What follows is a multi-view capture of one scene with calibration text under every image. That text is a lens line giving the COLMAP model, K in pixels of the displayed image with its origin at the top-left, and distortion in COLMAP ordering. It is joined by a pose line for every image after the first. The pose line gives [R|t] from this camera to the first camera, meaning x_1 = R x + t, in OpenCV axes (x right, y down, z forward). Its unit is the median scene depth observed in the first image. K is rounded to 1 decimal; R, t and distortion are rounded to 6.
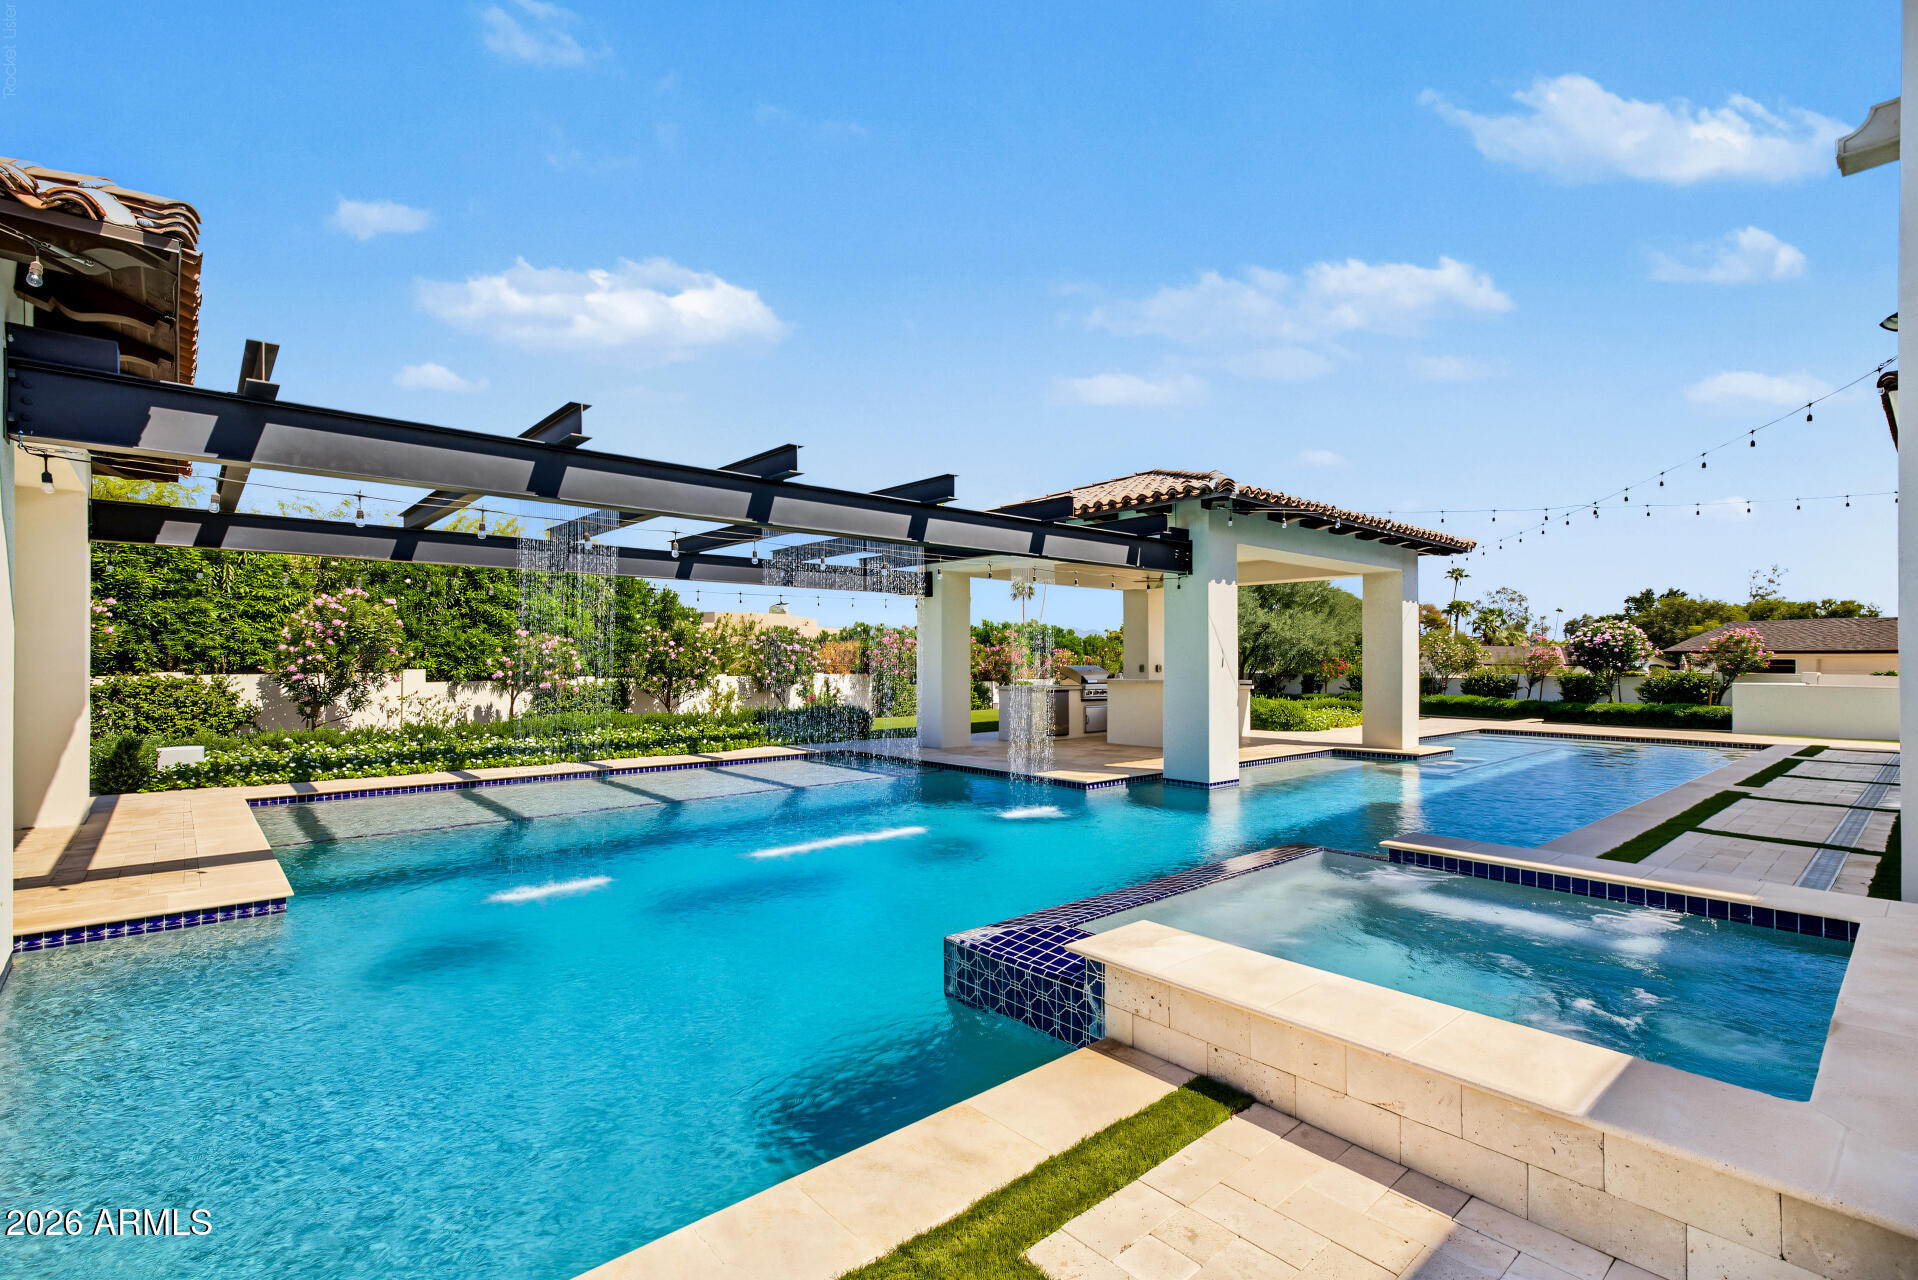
lens RADIAL K [[873.0, 0, 965.8], [0, 873.0, 639.7], [0, 0, 1]] dist [0.003006, 0.000281]
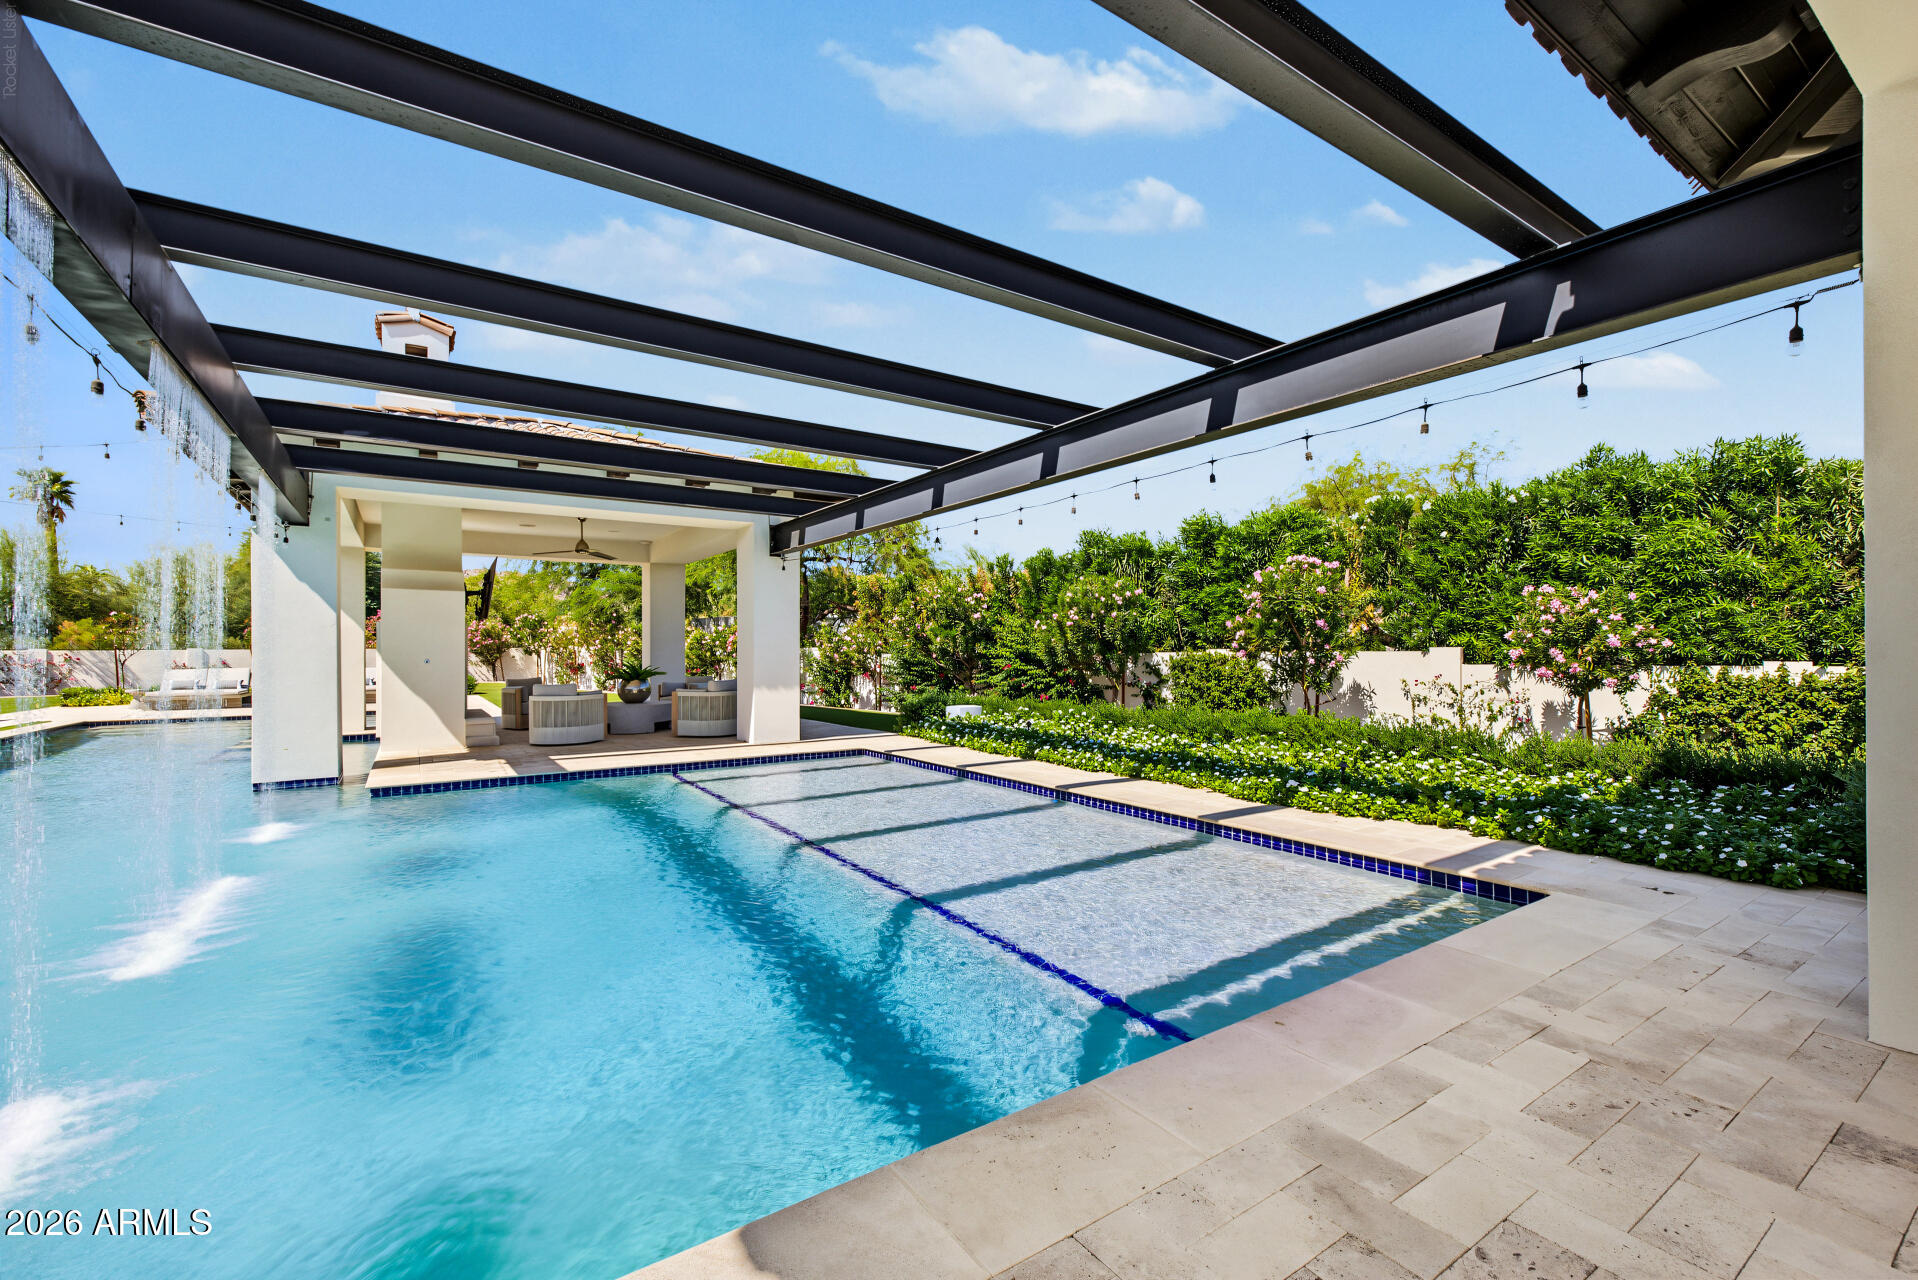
lens RADIAL K [[814.1, 0, 963.4], [0, 814.1, 646.8], [0, 0, 1]] dist [-0.001392, -0.000289]
pose [[-0.145377, -0.005973, -0.989358, 0.143071], [0.024336, 0.999658, -0.009611, 0.029748], [0.989077, -0.025474, -0.145182, 0.672430]]
